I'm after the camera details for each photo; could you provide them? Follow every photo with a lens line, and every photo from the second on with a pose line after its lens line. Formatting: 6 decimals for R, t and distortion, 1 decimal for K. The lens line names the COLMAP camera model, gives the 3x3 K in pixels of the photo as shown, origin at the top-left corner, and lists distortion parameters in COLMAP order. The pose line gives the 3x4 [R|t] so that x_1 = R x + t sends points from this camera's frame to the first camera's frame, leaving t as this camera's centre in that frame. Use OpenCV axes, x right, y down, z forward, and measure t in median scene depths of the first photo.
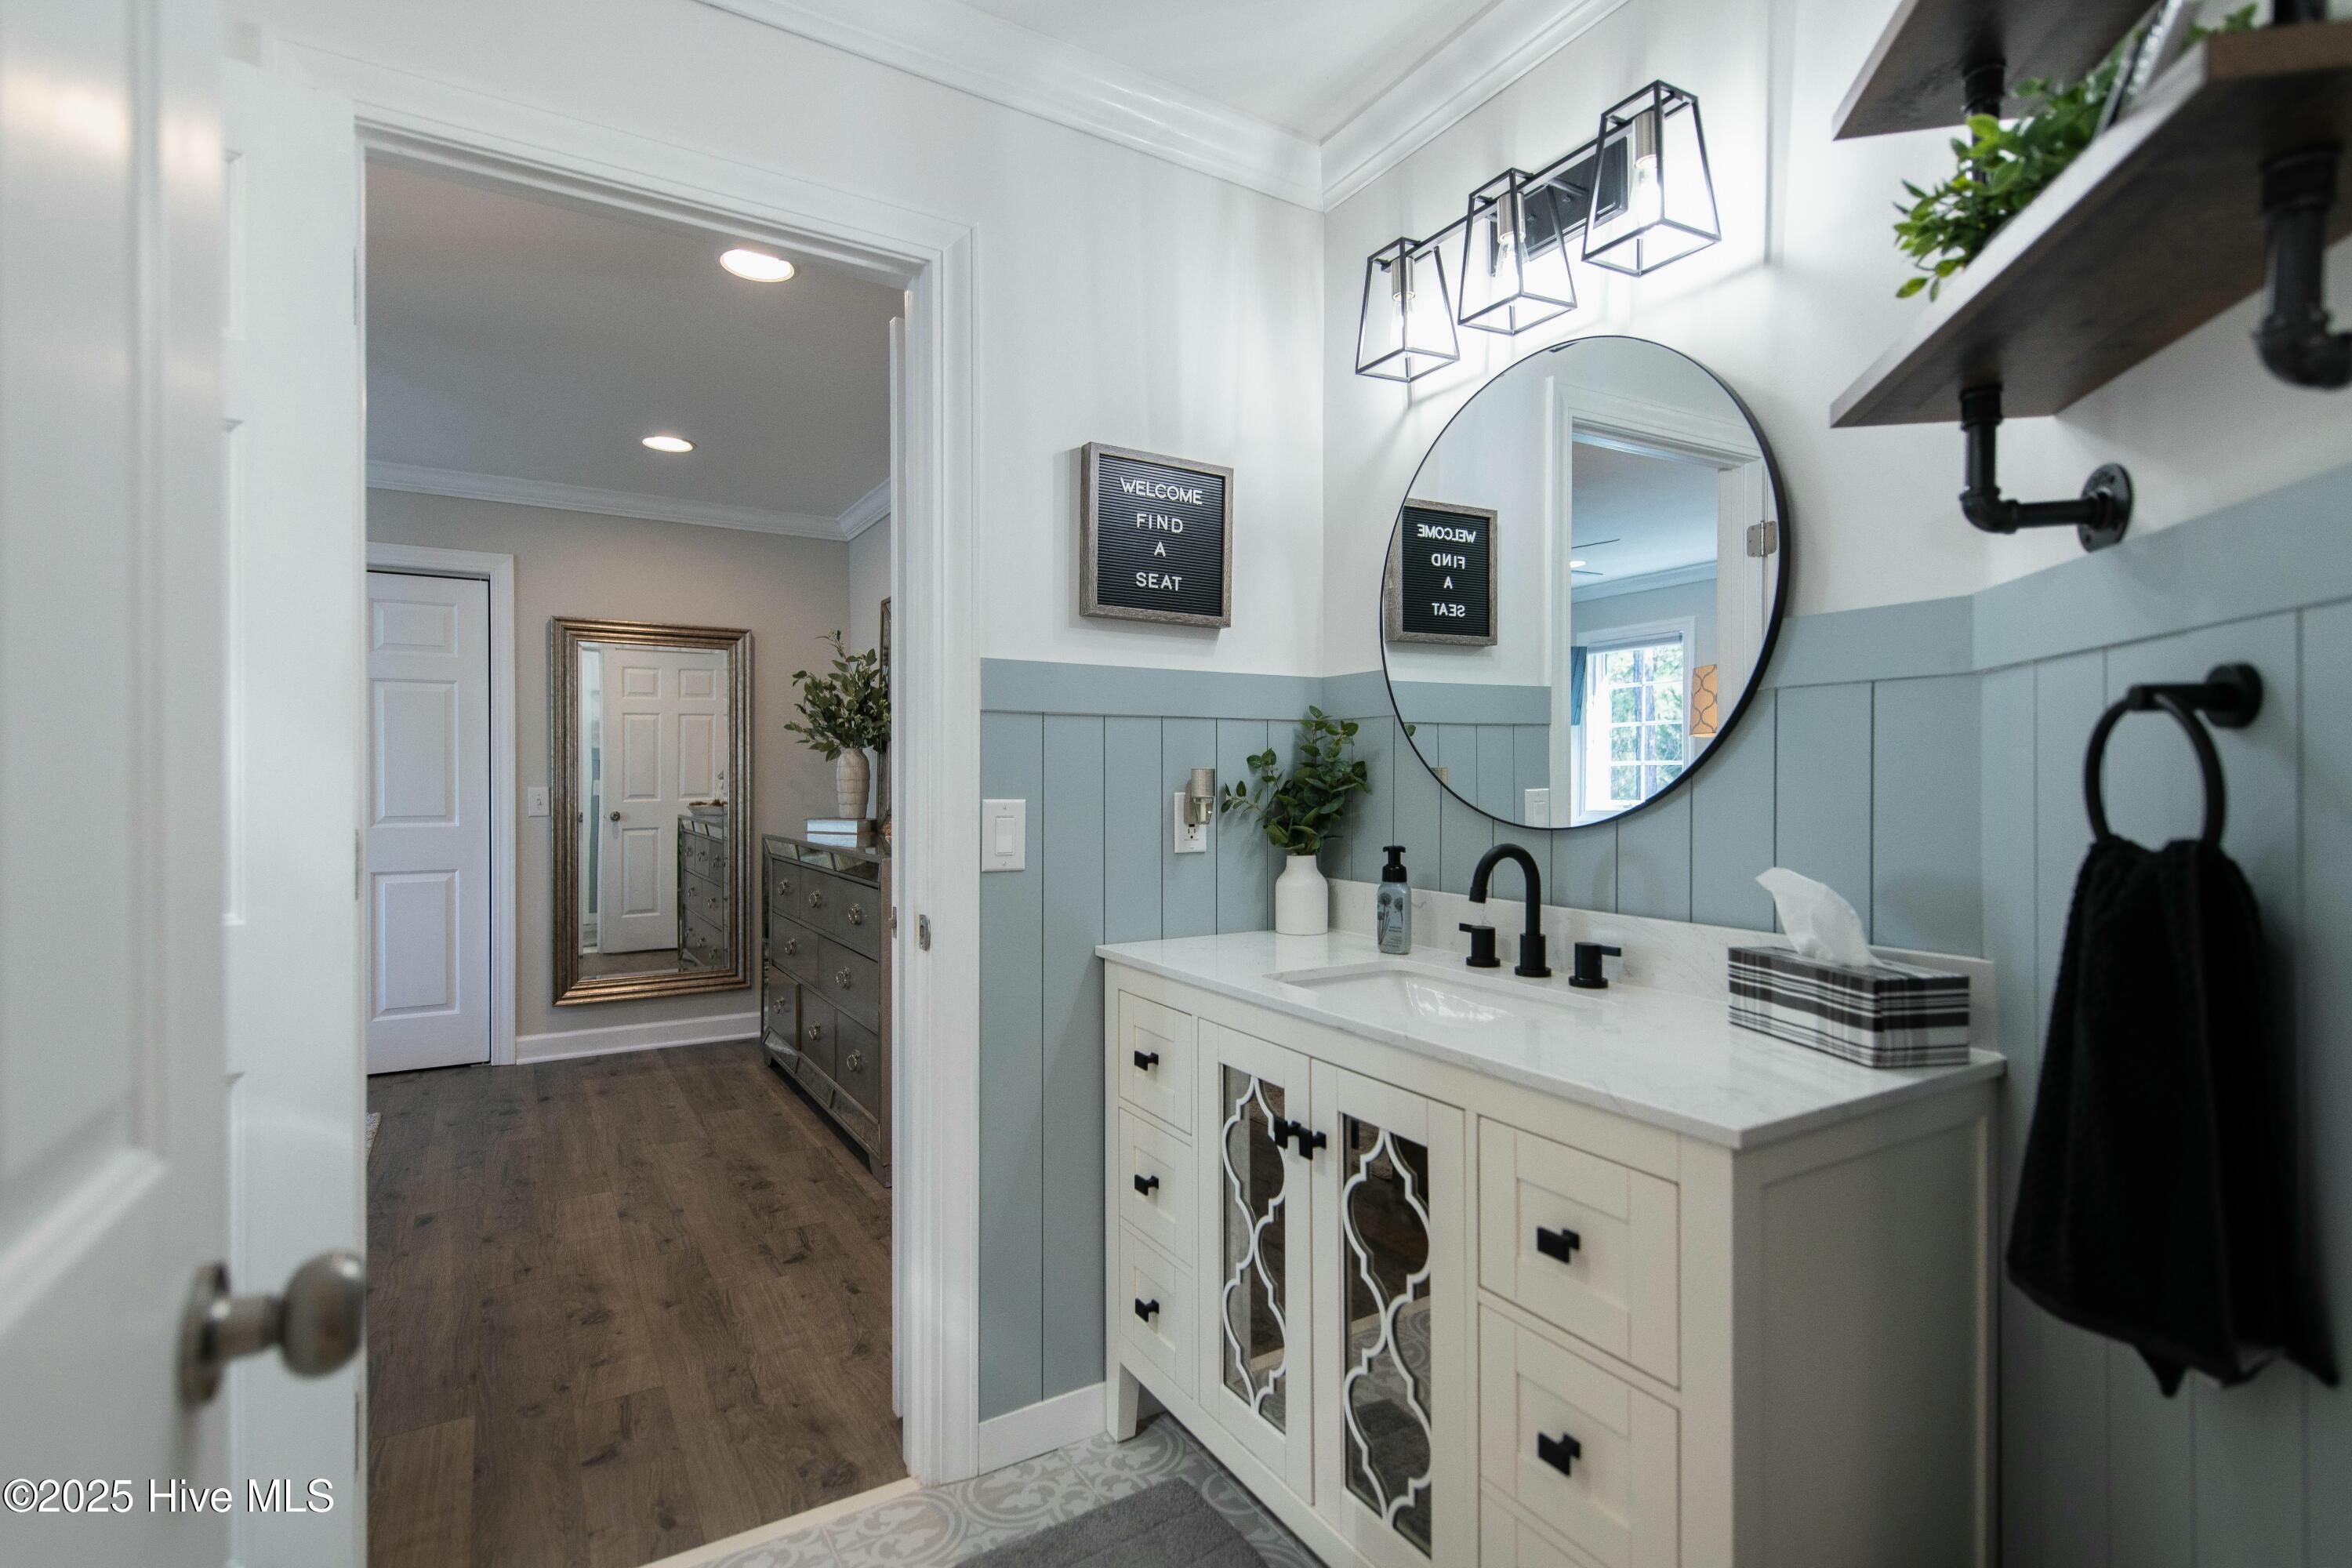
lens RADIAL K [[1109.8, 0, 1171.6], [0, 1109.8, 790.4], [0, 0, 1]] dist [0.008612, -0.011381]
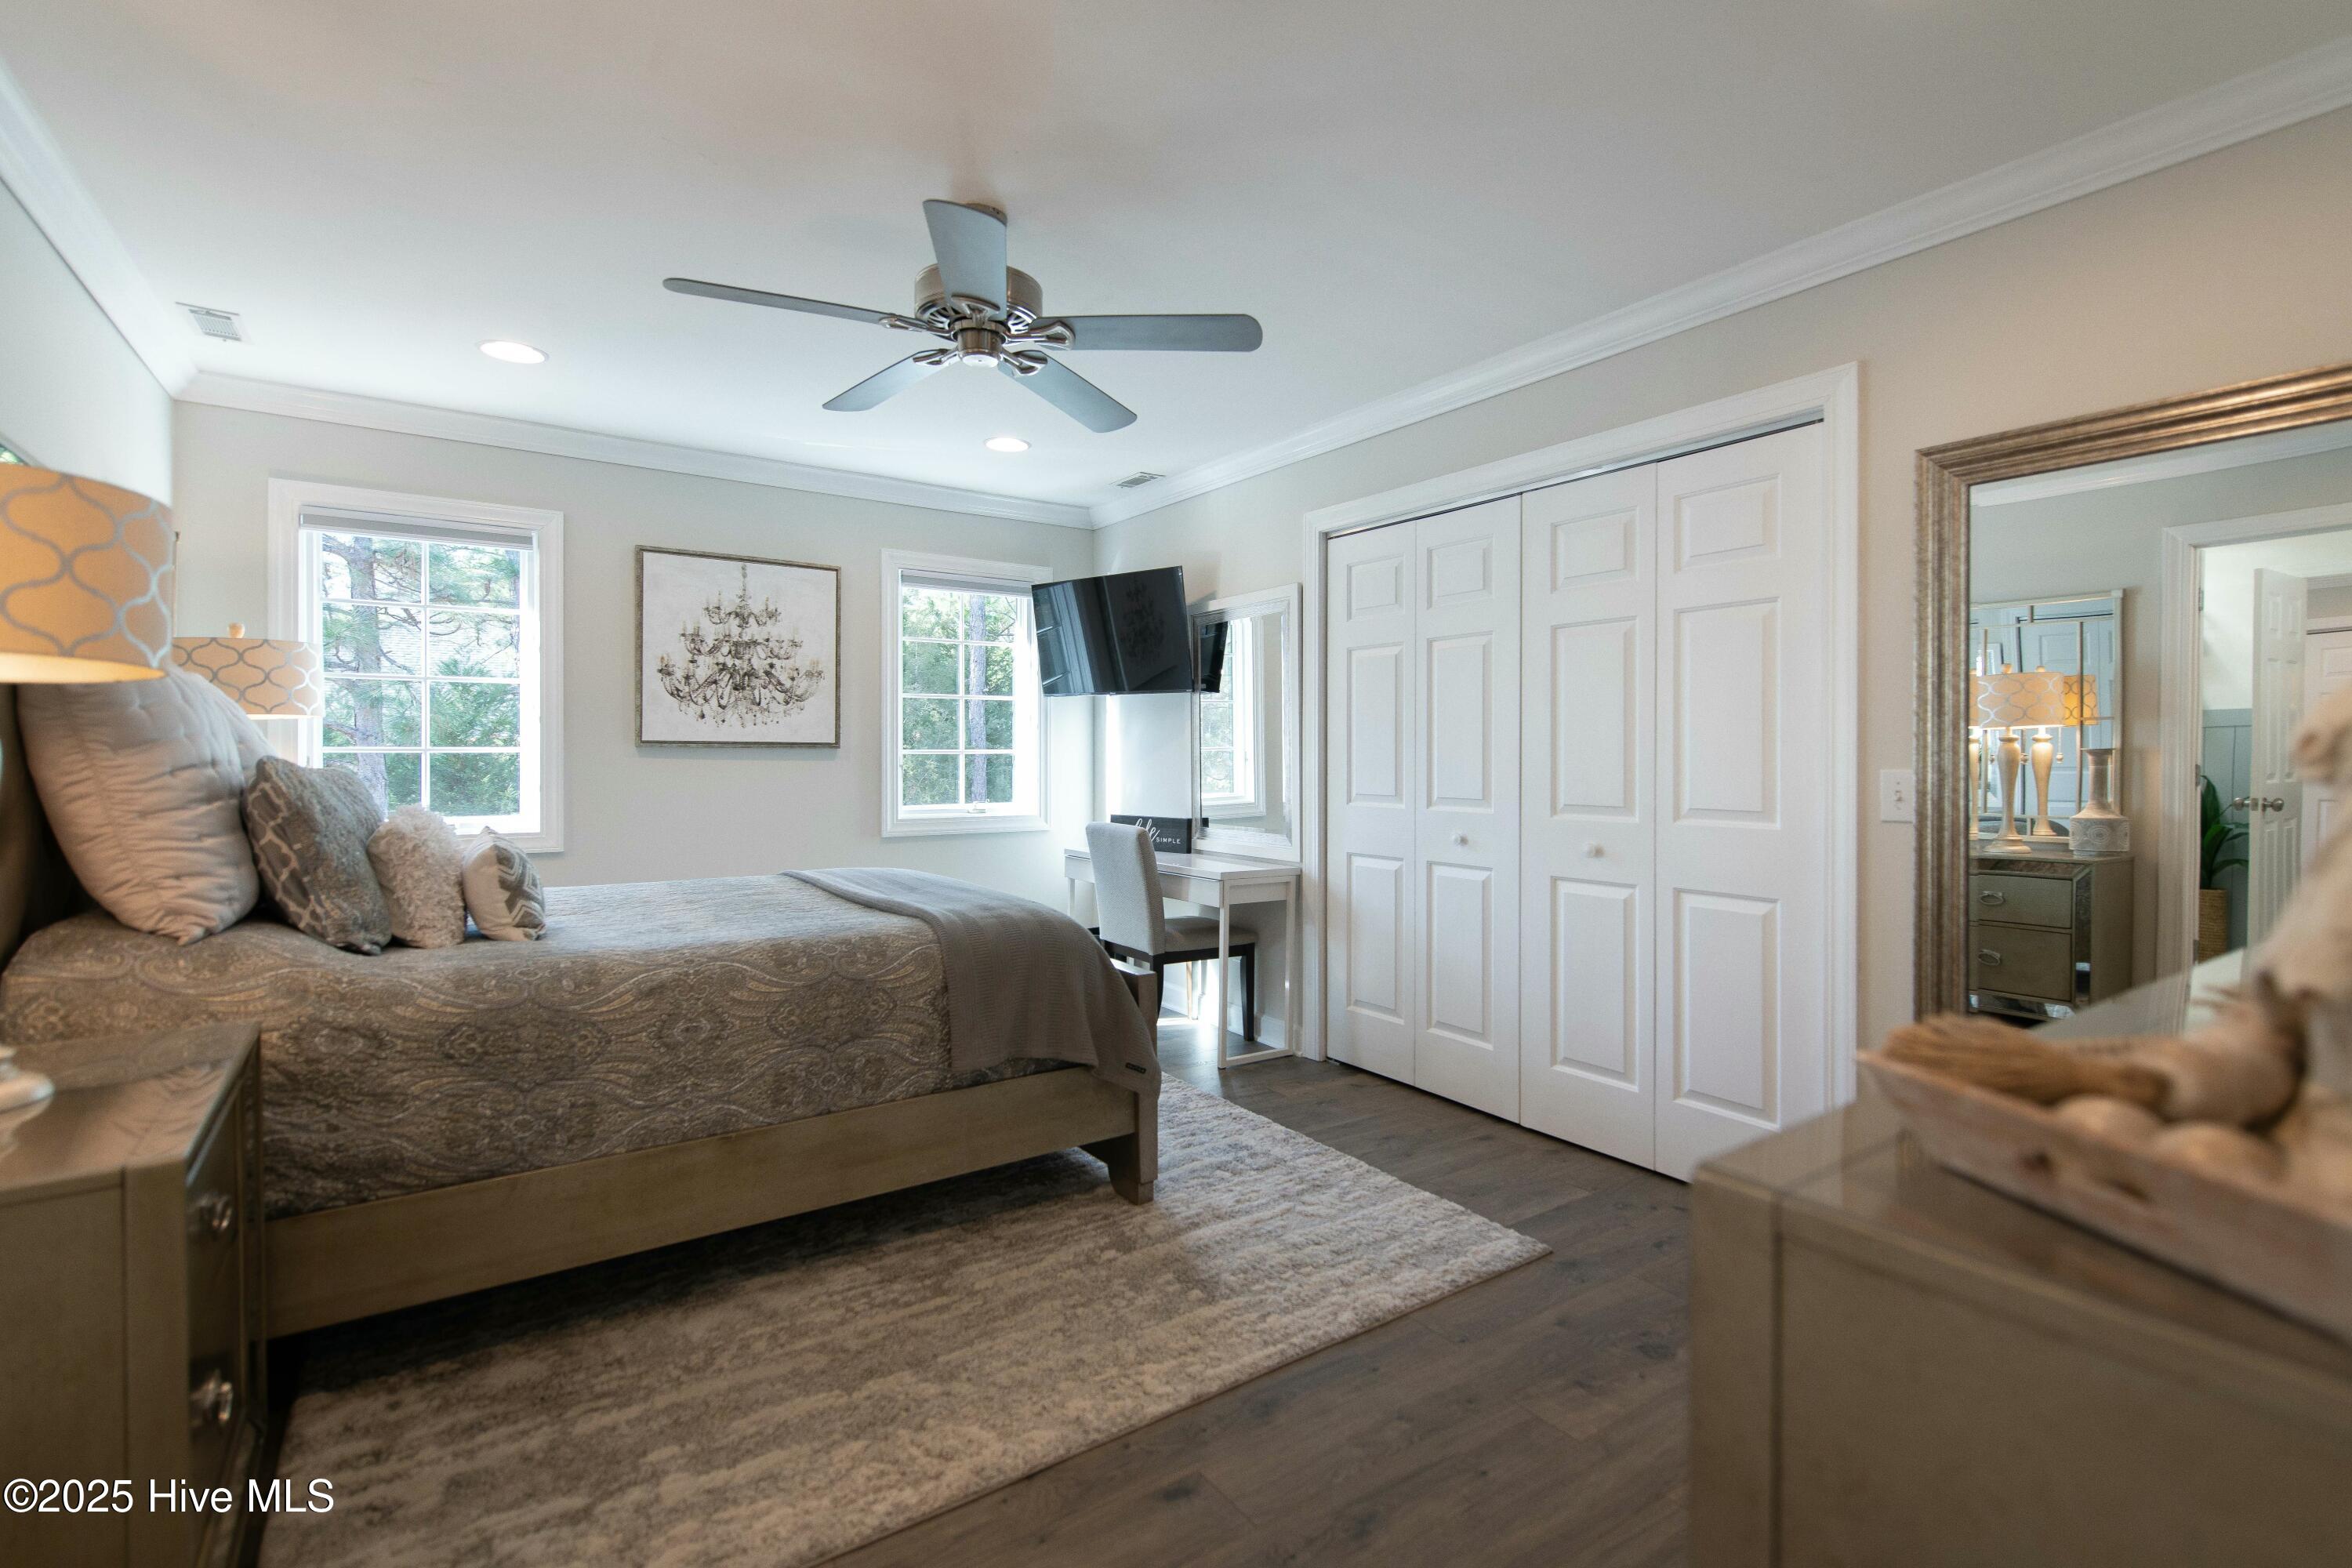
lens RADIAL K [[1070.0, 0, 1178.3], [0, 1070.0, 758.3], [0, 0, 1]] dist [0.000864, 0.000075]
pose [[0.058894, 0.005356, -0.998250, -0.133315], [-0.010765, 0.999931, 0.004730, -0.014839], [0.998206, 0.010467, 0.058948, 1.308014]]
